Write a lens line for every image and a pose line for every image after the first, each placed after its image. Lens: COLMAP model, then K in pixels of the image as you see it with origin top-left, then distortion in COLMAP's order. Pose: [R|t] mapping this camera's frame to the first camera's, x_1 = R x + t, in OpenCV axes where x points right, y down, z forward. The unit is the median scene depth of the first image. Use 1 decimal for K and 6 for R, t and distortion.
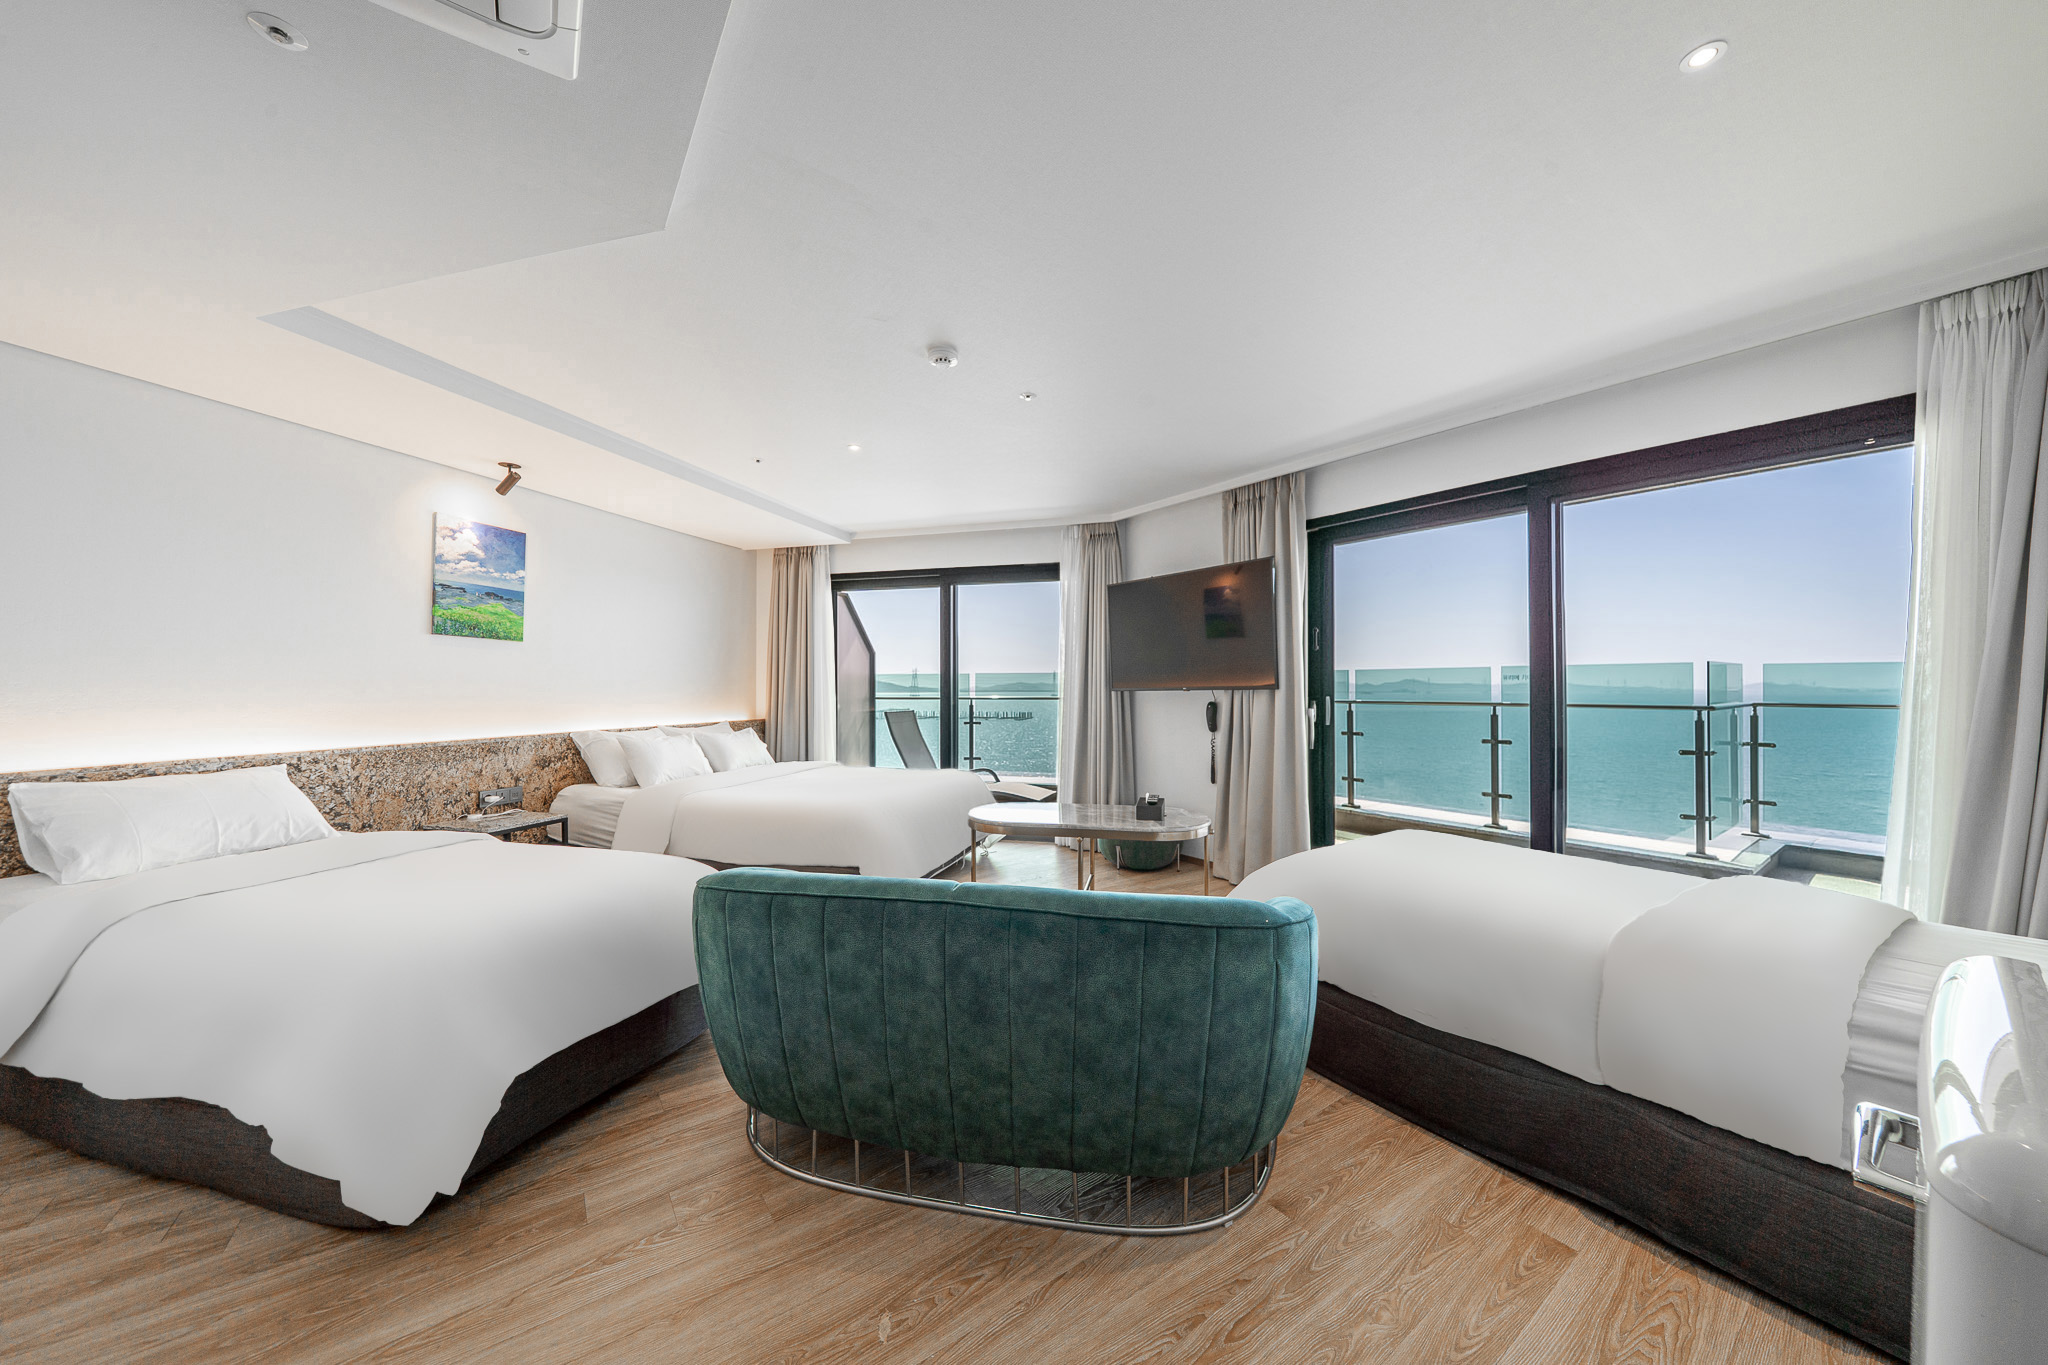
lens RADIAL K [[702.2, 0, 1032.4], [0, 702.2, 684.7], [0, 0, 1]] dist [0.000753, 0.000018]
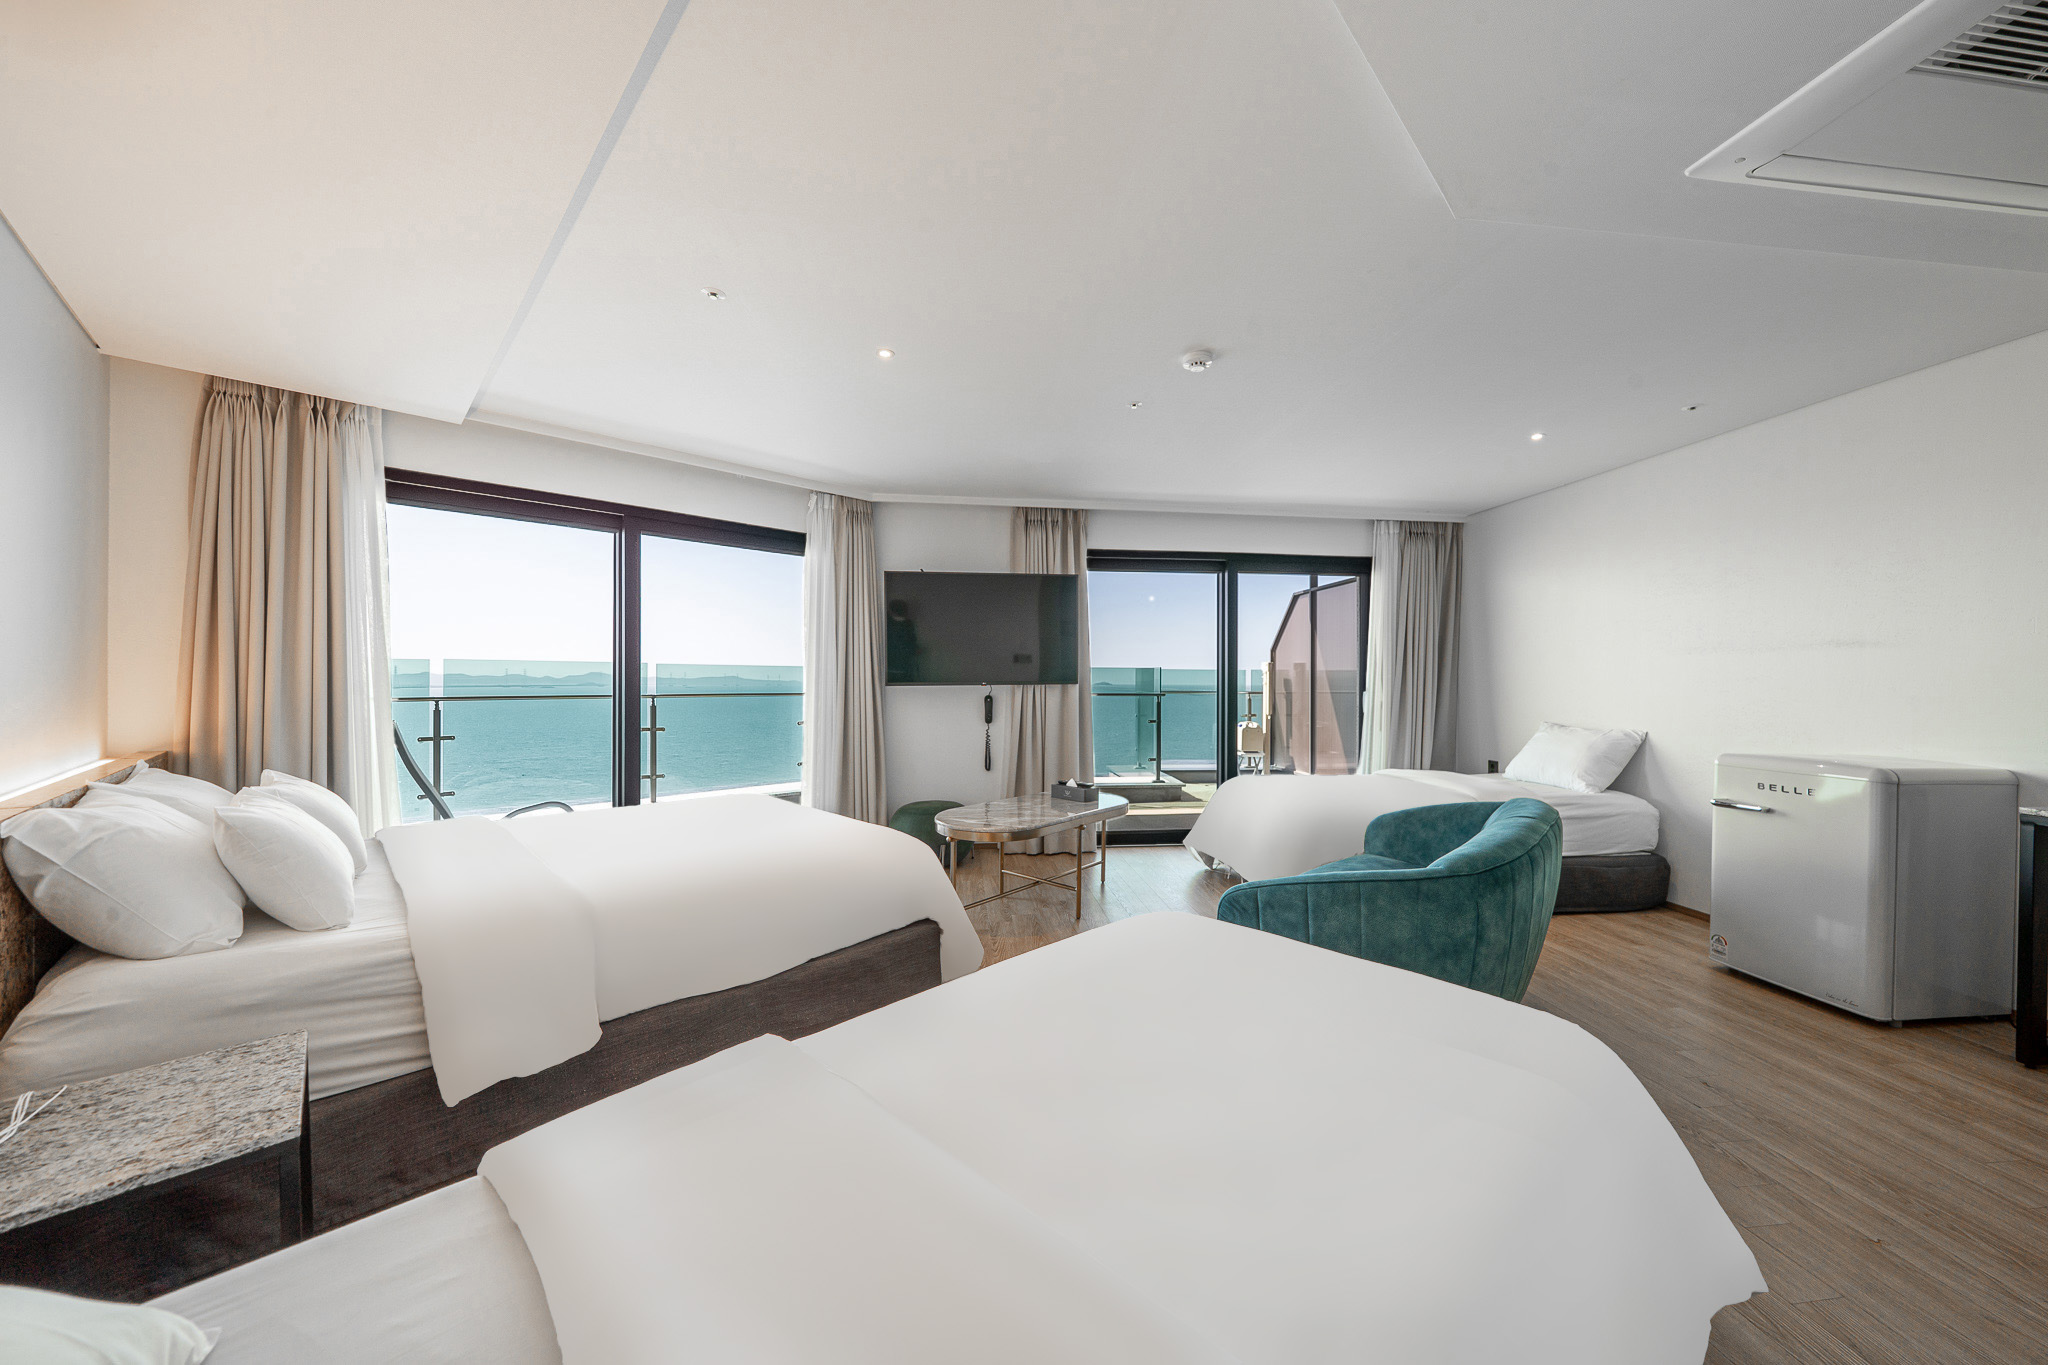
lens RADIAL K [[702.2, 0, 1032.4], [0, 702.2, 684.7], [0, 0, 1]] dist [0.000753, 0.000018]
pose [[0.505699, -0.000429, 0.862710, -0.648577], [-0.008460, 0.999949, 0.005456, 0.001493], [-0.862668, -0.010057, 0.505670, 0.390901]]
